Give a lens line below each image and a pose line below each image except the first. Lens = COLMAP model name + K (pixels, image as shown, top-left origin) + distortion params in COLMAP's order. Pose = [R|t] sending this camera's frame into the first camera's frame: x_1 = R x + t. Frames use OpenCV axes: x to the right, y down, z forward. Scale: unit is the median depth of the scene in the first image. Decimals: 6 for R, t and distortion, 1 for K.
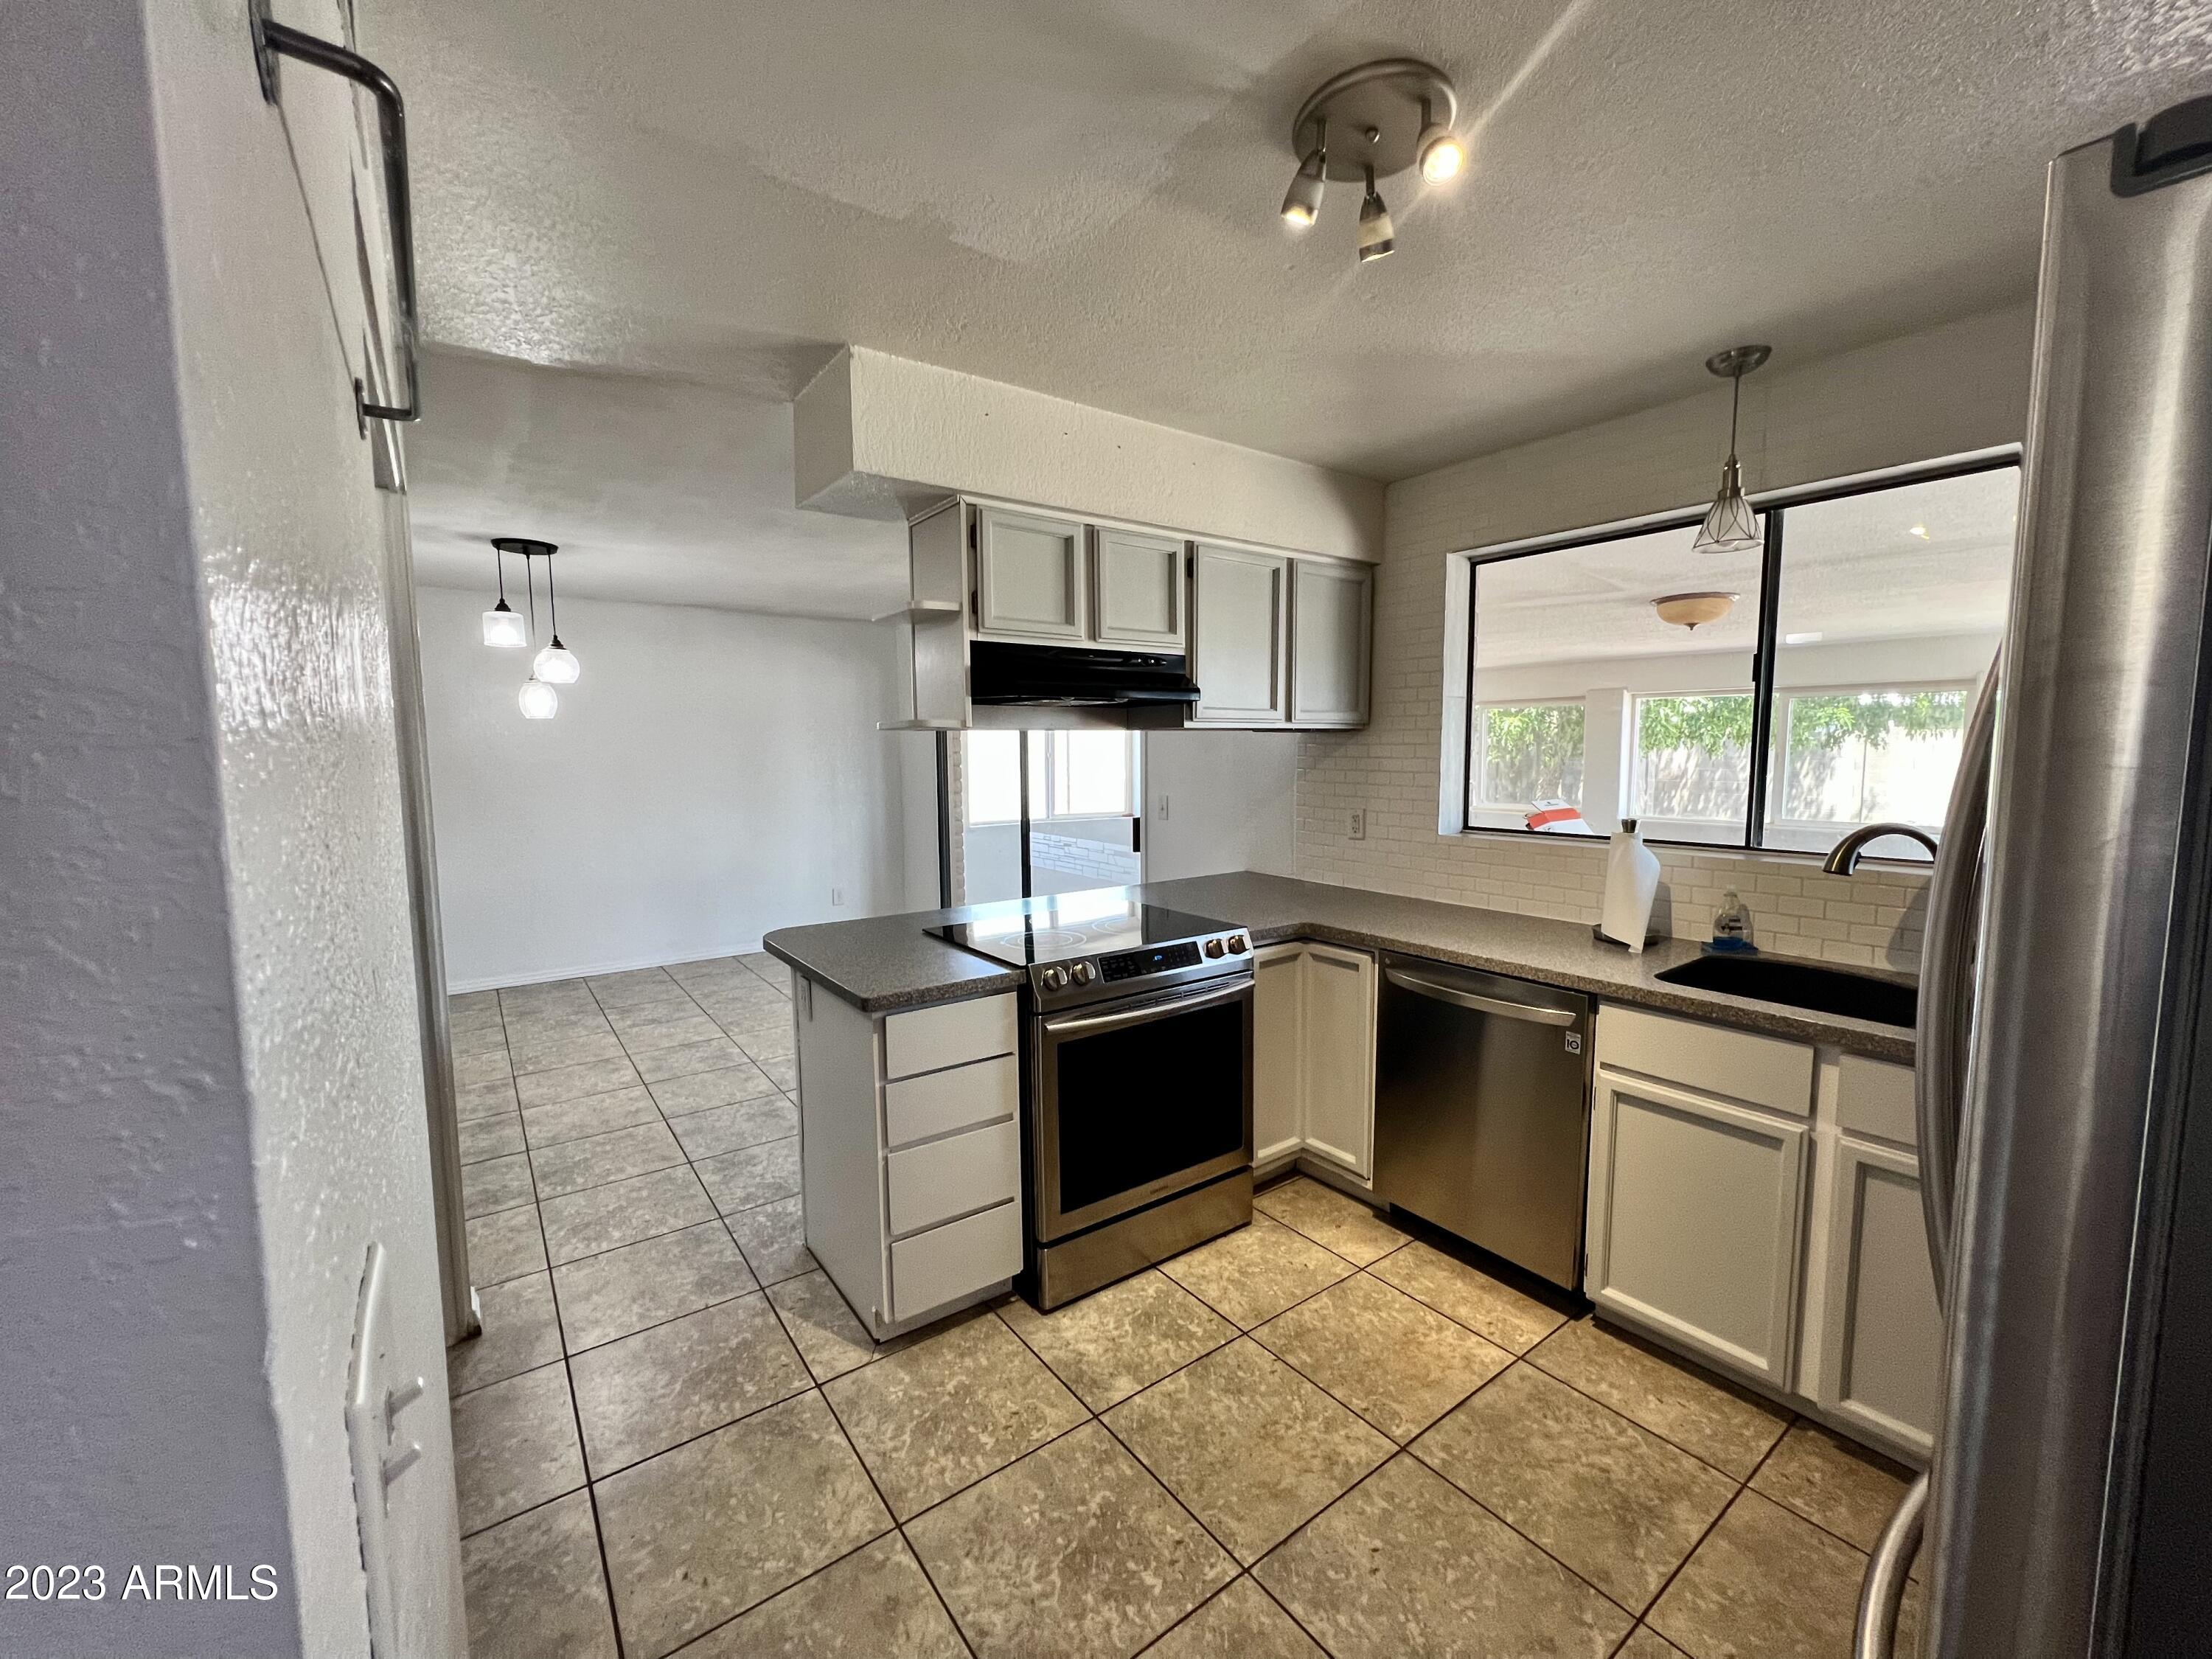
lens RADIAL K [[890.8, 0, 1106.0], [0, 890.8, 829.5], [0, 0, 1]] dist [-0.007636, 0.000325]
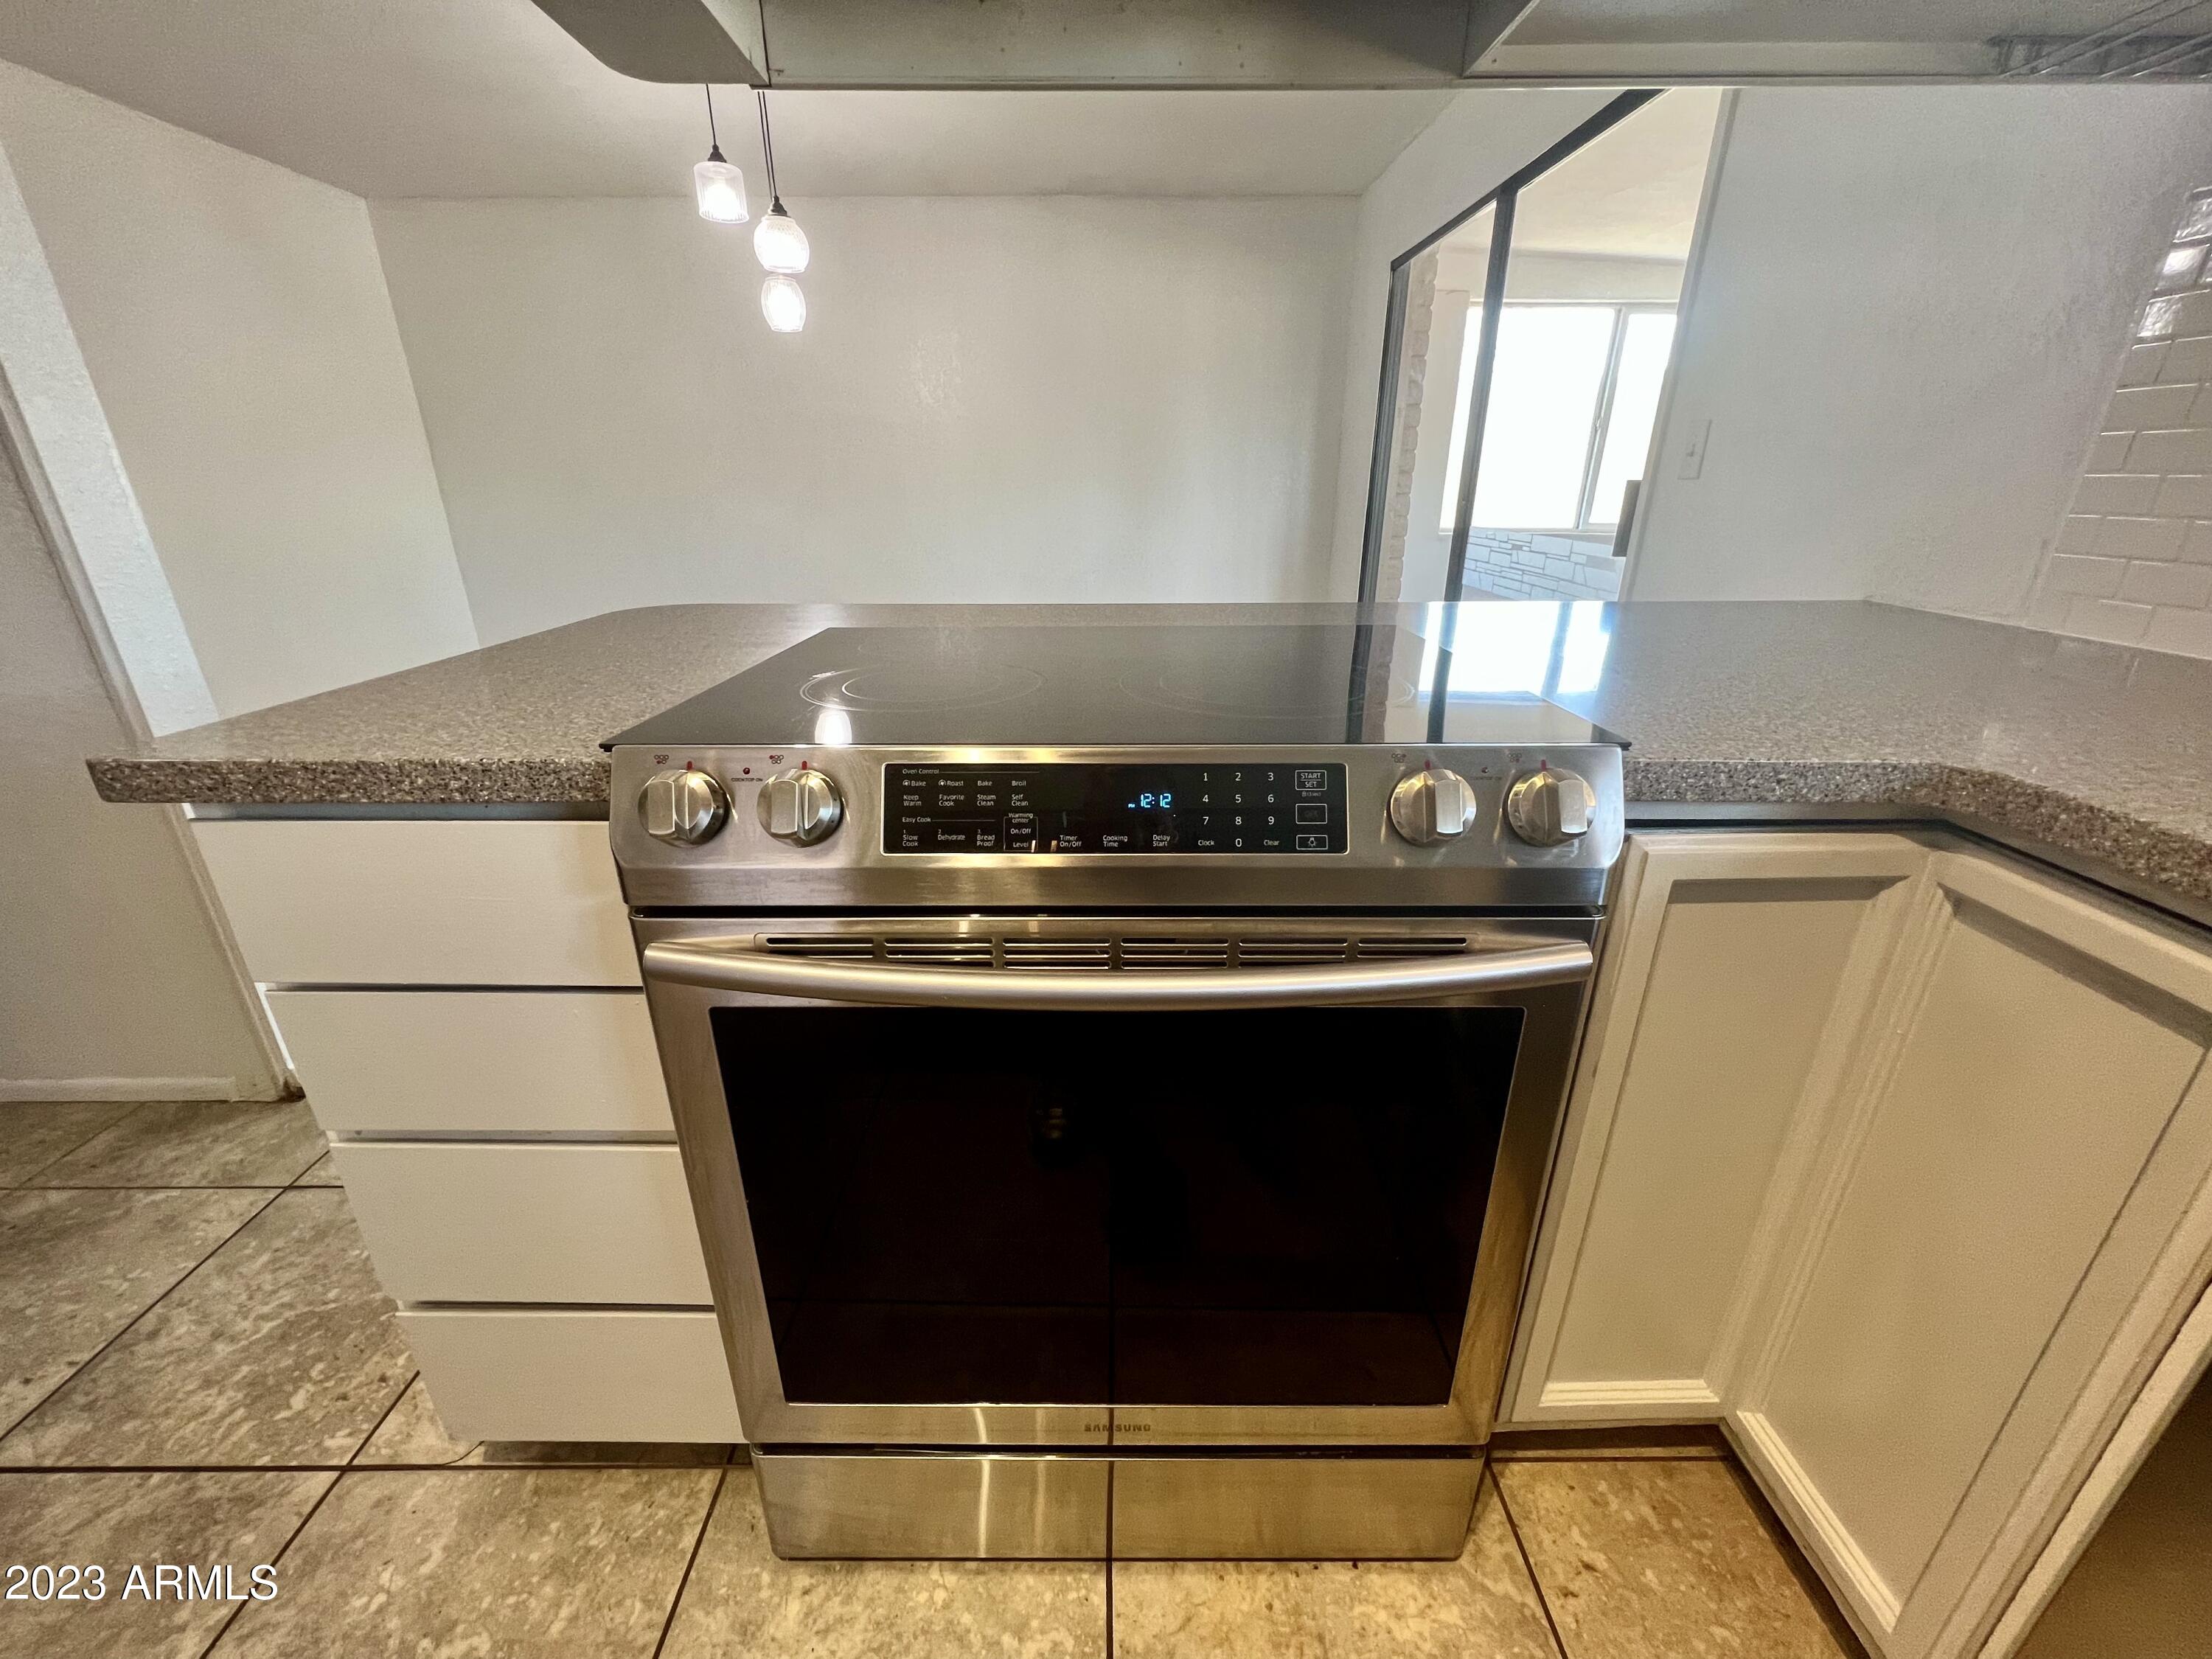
lens RADIAL K [[890.8, 0, 1106.0], [0, 890.8, 829.5], [0, 0, 1]] dist [-0.007636, 0.000325]
pose [[0.810562, 0.223327, -0.541401, 0.134210], [-0.060158, 0.951299, 0.302342, 0.049083], [0.582556, -0.212498, 0.784521, 0.533897]]
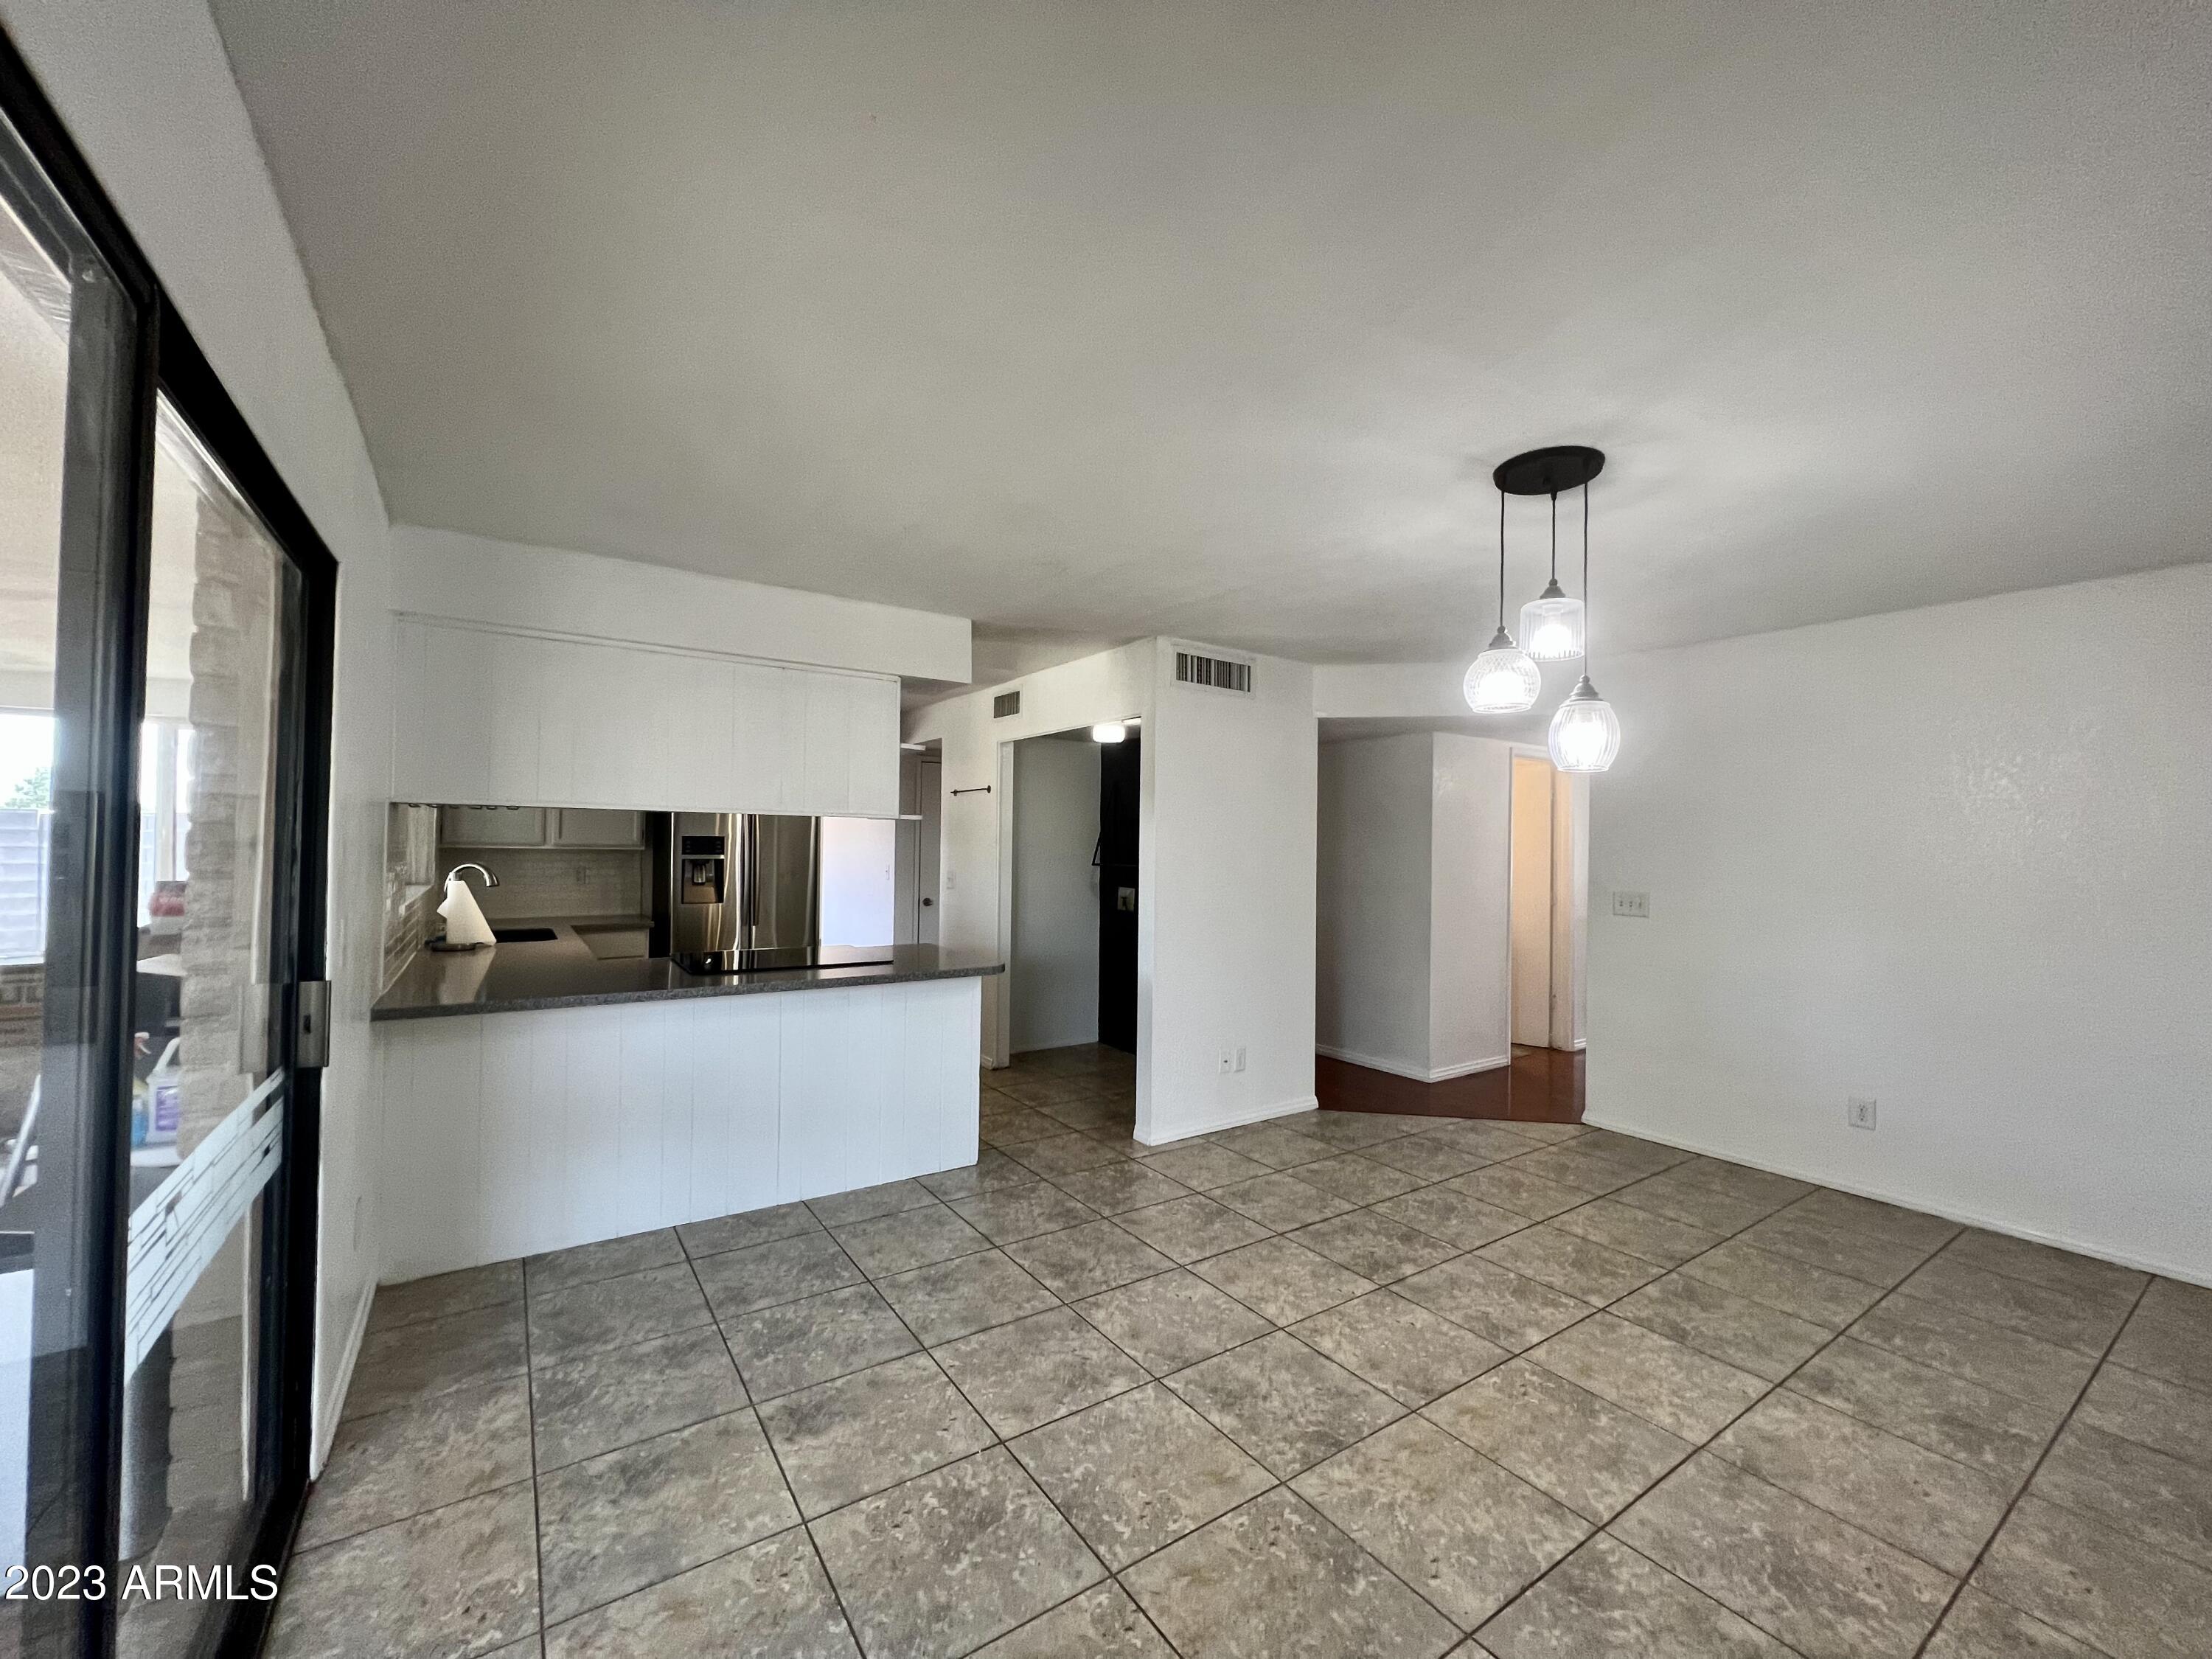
lens RADIAL K [[890.8, 0, 1106.0], [0, 890.8, 829.5], [0, 0, 1]] dist [-0.007636, 0.000325]
pose [[-0.999355, -0.005676, 0.035447, -0.438320], [-0.002953, 0.997074, 0.076392, -0.150612], [-0.035777, 0.076238, -0.996448, 1.764862]]
